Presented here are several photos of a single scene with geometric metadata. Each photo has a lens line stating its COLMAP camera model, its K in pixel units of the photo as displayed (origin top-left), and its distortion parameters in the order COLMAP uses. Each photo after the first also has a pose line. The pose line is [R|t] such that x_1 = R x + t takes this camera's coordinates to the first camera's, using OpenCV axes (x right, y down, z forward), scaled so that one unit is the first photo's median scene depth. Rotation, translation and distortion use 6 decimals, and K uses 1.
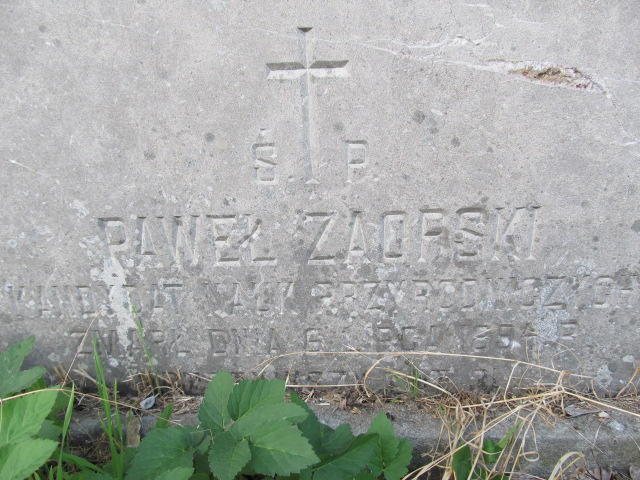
lens RADIAL K [[522.3, 0, 319.3], [0, 522.3, 241.6], [0, 0, 1]] dist [-0.025552, -0.012775]
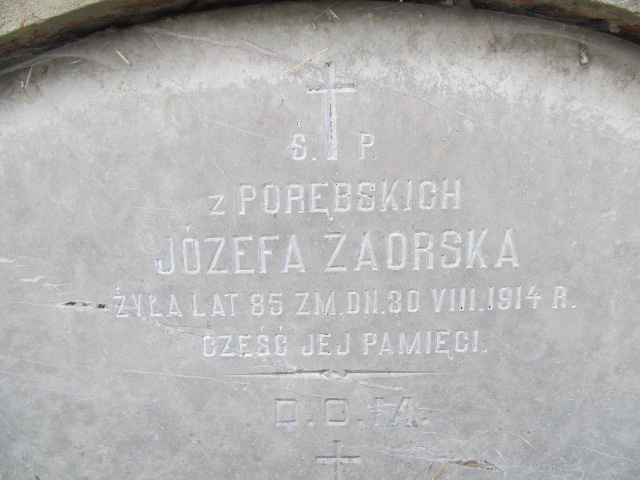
lens RADIAL K [[522.3, 0, 318.9], [0, 522.3, 243.6], [0, 0, 1]] dist [-0.025552, -0.012775]
pose [[0.999889, 0.011123, 0.009876, -0.115828], [-0.009921, 0.993384, -0.114410, -0.870617], [-0.011083, 0.114299, 0.993385, -0.884003]]
